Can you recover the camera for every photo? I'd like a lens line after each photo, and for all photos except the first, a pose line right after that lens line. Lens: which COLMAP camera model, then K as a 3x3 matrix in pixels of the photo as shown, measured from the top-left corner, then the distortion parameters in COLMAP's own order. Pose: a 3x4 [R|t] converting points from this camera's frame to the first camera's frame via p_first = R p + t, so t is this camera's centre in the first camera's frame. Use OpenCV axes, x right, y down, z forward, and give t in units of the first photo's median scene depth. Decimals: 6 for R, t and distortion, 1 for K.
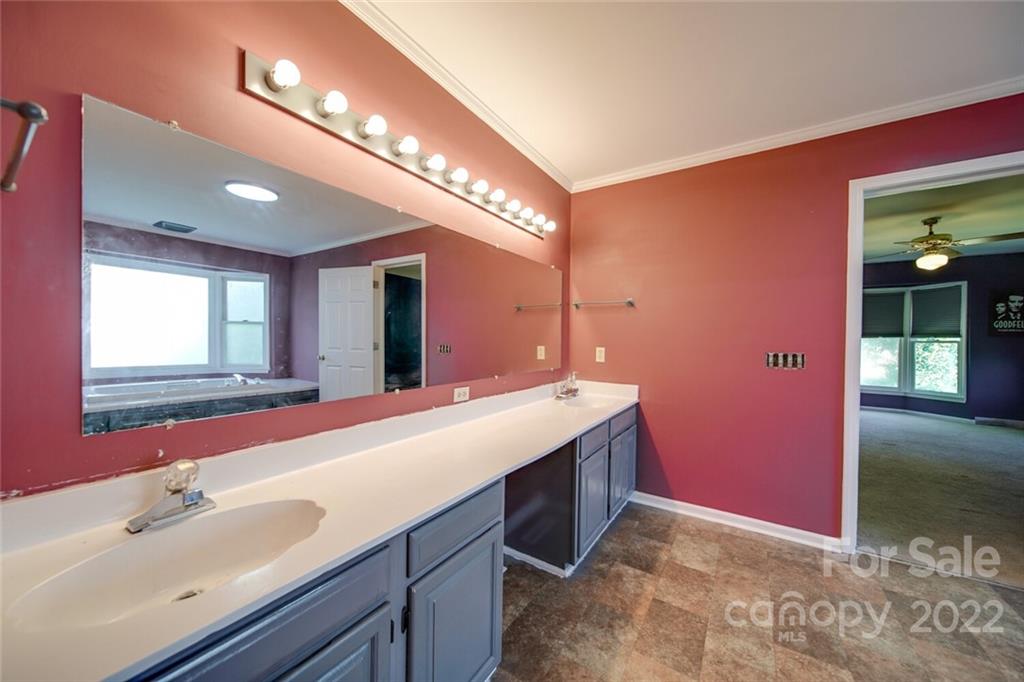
lens RADIAL K [[360.1, 0, 513.0], [0, 360.1, 340.3], [0, 0, 1]] dist [-0.002860, -0.000909]
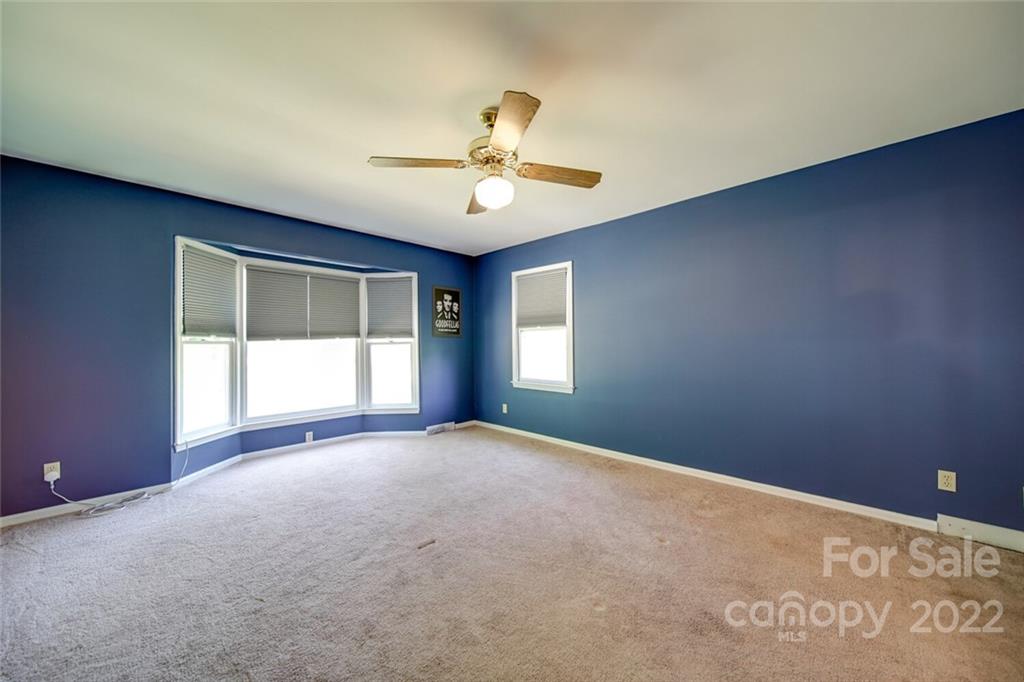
lens RADIAL K [[360.1, 0, 513.8], [0, 360.1, 339.2], [0, 0, 1]] dist [-0.002860, -0.000909]
pose [[0.184740, -0.003410, 0.982781, 0.474199], [0.017181, 0.999852, 0.000240, -0.000362], [-0.982637, 0.016841, 0.184772, 0.639652]]
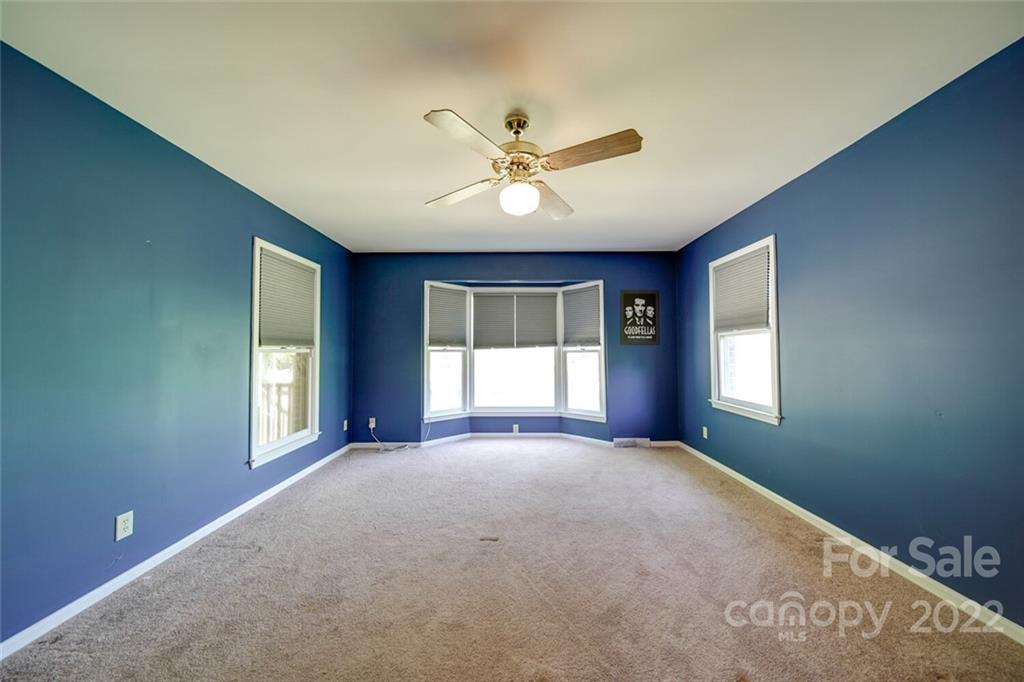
lens RADIAL K [[360.1, 0, 513.6], [0, 360.1, 340.4], [0, 0, 1]] dist [-0.002860, -0.000909]
pose [[0.833628, 0.000003, 0.552327, 0.640644], [0.019579, 0.999371, -0.029556, 0.000781], [-0.551980, 0.035453, 0.833104, 0.420861]]
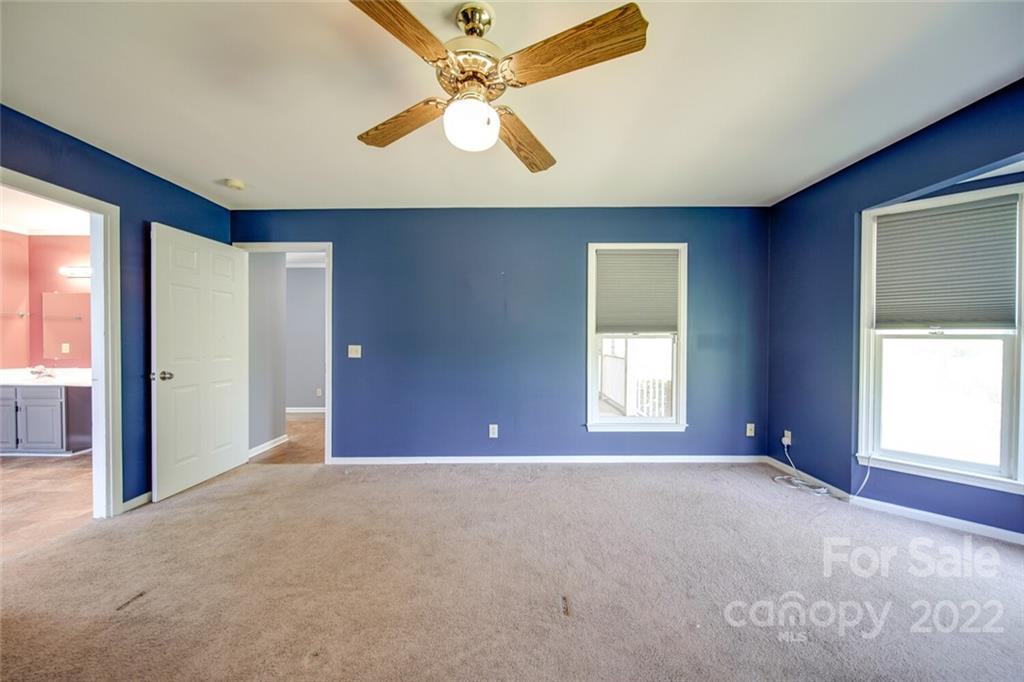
lens RADIAL K [[360.1, 0, 515.5], [0, 360.1, 341.5], [0, 0, 1]] dist [-0.002860, -0.000909]
pose [[0.557028, -0.004676, -0.830481, 1.099967], [-0.001849, 0.999975, -0.006871, 0.006468], [0.830492, 0.005363, 0.557005, 0.606998]]
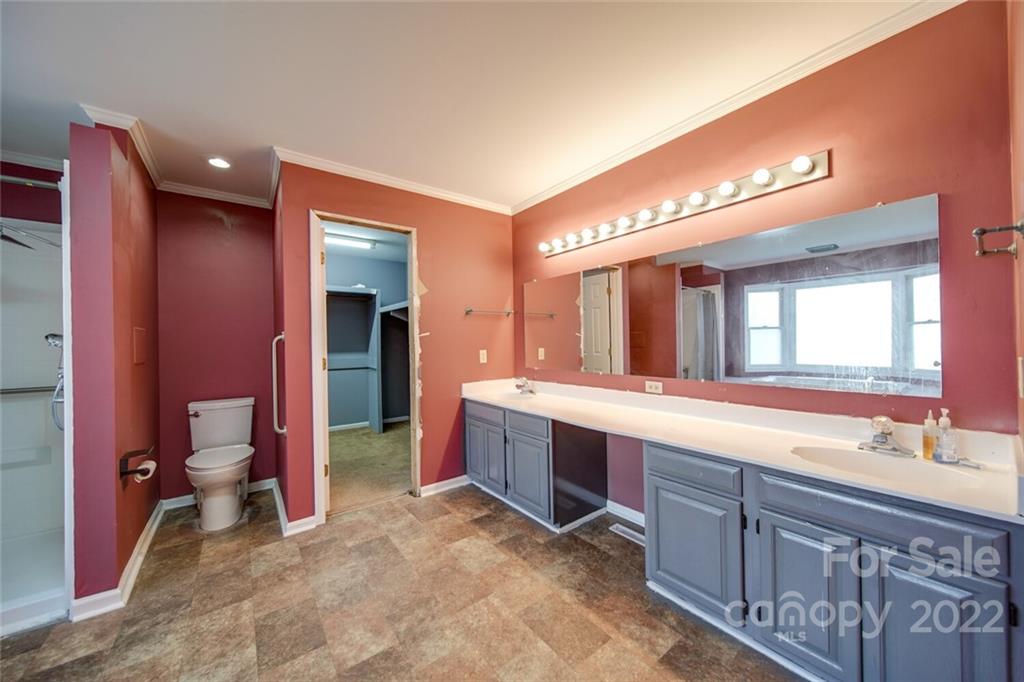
lens RADIAL K [[360.1, 0, 513.3], [0, 360.1, 341.4], [0, 0, 1]] dist [-0.002860, -0.000909]
pose [[-0.330470, -0.011237, -0.943750, 0.435053], [0.003884, 0.999904, -0.013265, 0.003808], [0.943808, -0.008050, -0.330395, 0.358562]]
